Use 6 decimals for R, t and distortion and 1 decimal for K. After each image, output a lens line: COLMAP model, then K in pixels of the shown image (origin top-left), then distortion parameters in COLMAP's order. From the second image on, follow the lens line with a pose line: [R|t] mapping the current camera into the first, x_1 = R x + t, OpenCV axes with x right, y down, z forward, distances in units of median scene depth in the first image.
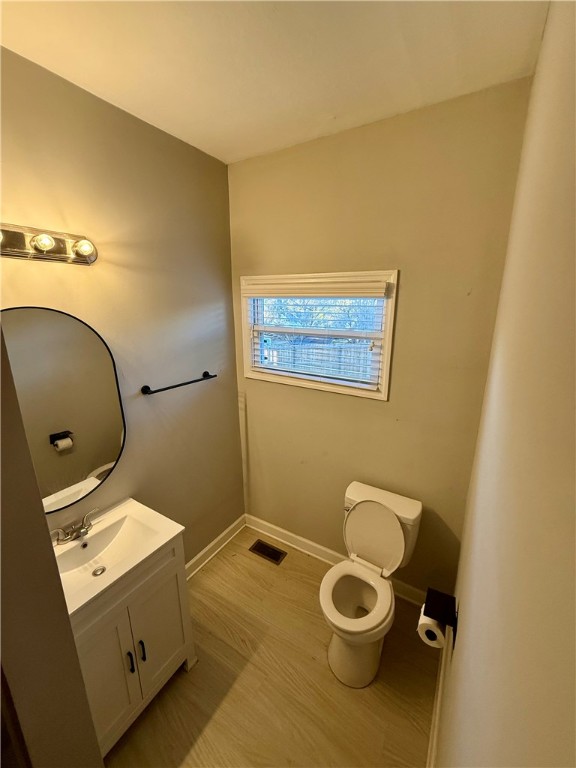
lens RADIAL K [[306.7, 0, 288.0], [0, 306.7, 384.0], [0, 0, 1]] dist [0.001564, 0.000041]
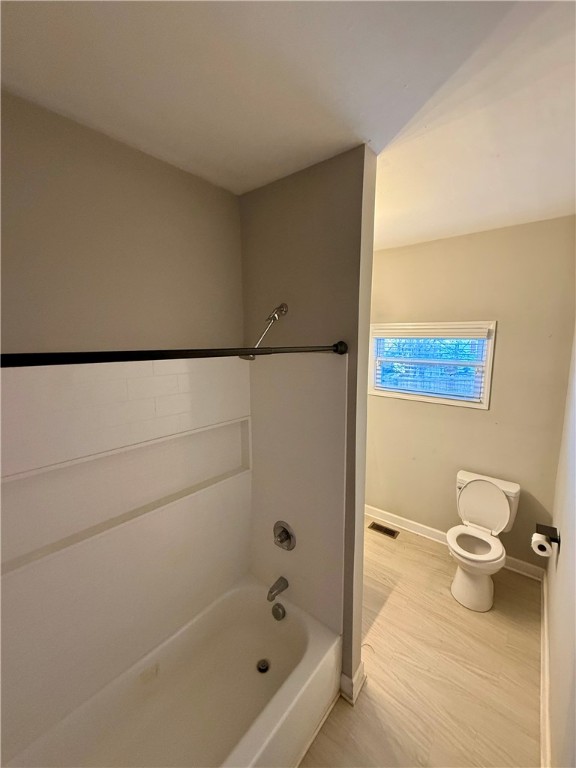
lens RADIAL K [[306.7, 0, 288.0], [0, 306.7, 384.0], [0, 0, 1]] dist [0.001564, 0.000041]
pose [[0.990618, 0.017851, -0.135490, -0.432110], [-0.033136, 0.993221, -0.111416, 0.134620], [0.132583, 0.114860, 0.984494, -0.568791]]
